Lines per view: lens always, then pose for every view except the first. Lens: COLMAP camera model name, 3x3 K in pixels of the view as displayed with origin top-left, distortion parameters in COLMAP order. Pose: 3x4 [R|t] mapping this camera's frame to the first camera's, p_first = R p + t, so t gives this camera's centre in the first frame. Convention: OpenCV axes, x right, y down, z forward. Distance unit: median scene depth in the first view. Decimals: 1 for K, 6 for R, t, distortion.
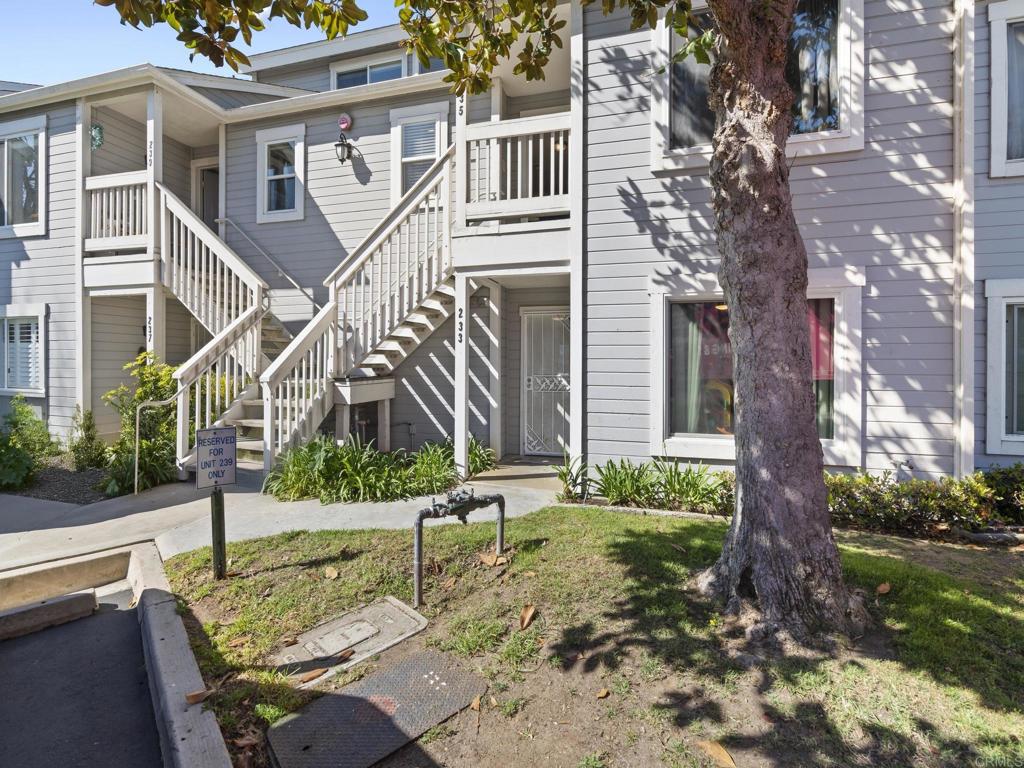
lens RADIAL K [[464.4, 0, 509.5], [0, 464.4, 364.2], [0, 0, 1]] dist [0.000130, 0.000120]
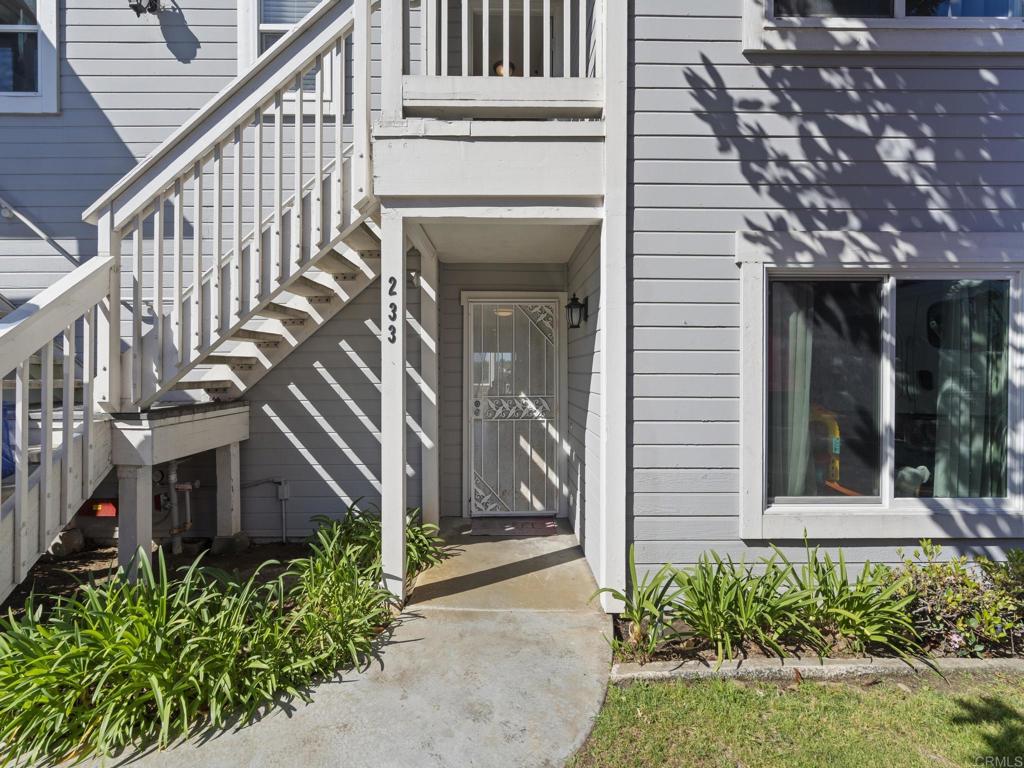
lens RADIAL K [[472.5, 0, 508.8], [0, 472.5, 374.2], [0, 0, 1]] dist [0.016371, -0.008158]
pose [[0.963547, -0.006996, 0.267447, -0.111847], [0.006188, 0.999973, 0.003865, -0.010795], [-0.267466, -0.002069, 0.963565, 0.413772]]
